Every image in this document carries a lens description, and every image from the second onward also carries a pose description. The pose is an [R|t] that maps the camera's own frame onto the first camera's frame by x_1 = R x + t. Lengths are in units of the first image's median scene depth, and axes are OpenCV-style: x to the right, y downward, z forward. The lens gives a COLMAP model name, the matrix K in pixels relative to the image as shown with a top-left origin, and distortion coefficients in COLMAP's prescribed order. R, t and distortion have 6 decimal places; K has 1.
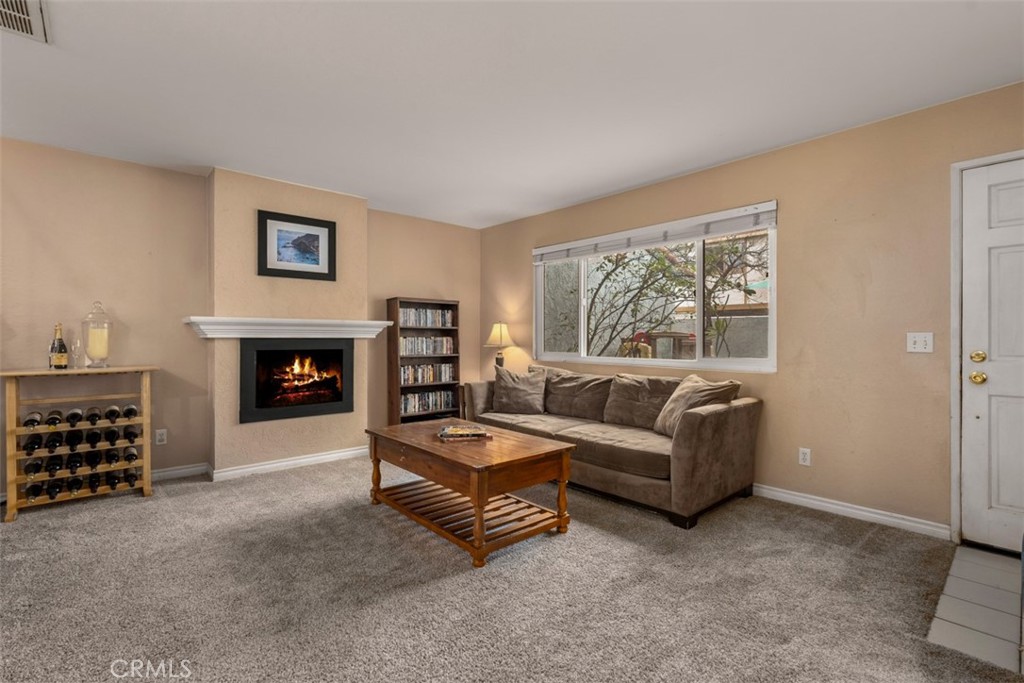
lens RADIAL K [[457.3, 0, 516.4], [0, 457.3, 341.0], [0, 0, 1]] dist [-0.007158, 0.001209]
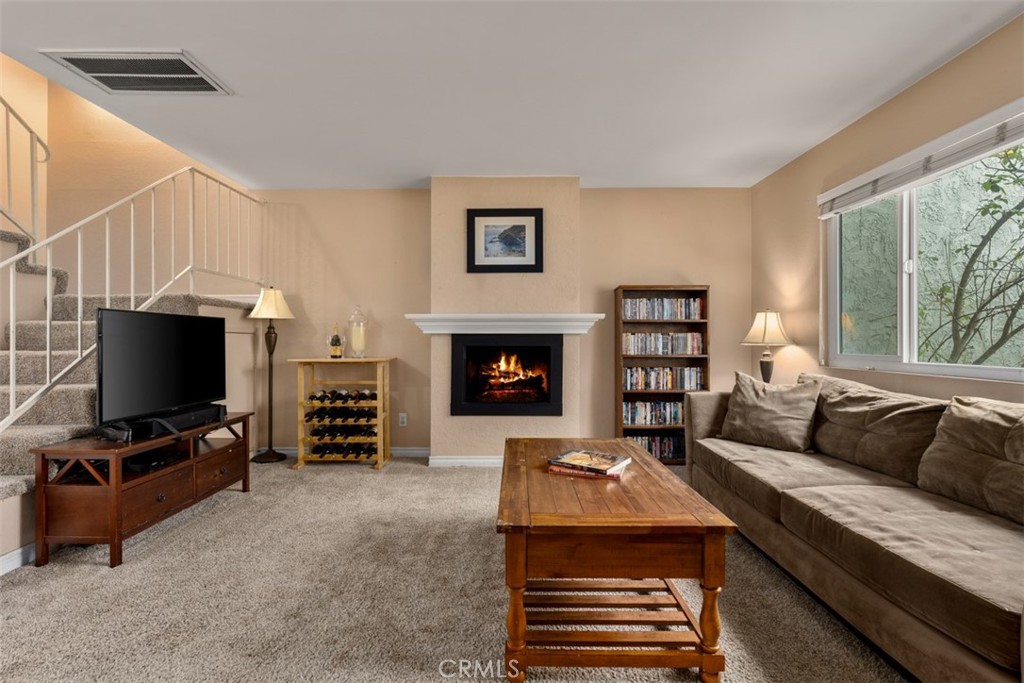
lens RADIAL K [[457.3, 0, 516.4], [0, 457.3, 341.0], [0, 0, 1]] dist [-0.007158, 0.001209]
pose [[0.740178, -0.001744, -0.672409, 0.191786], [-0.003061, 0.999978, -0.005963, 0.013969], [0.672404, 0.006472, 0.740156, 0.290663]]
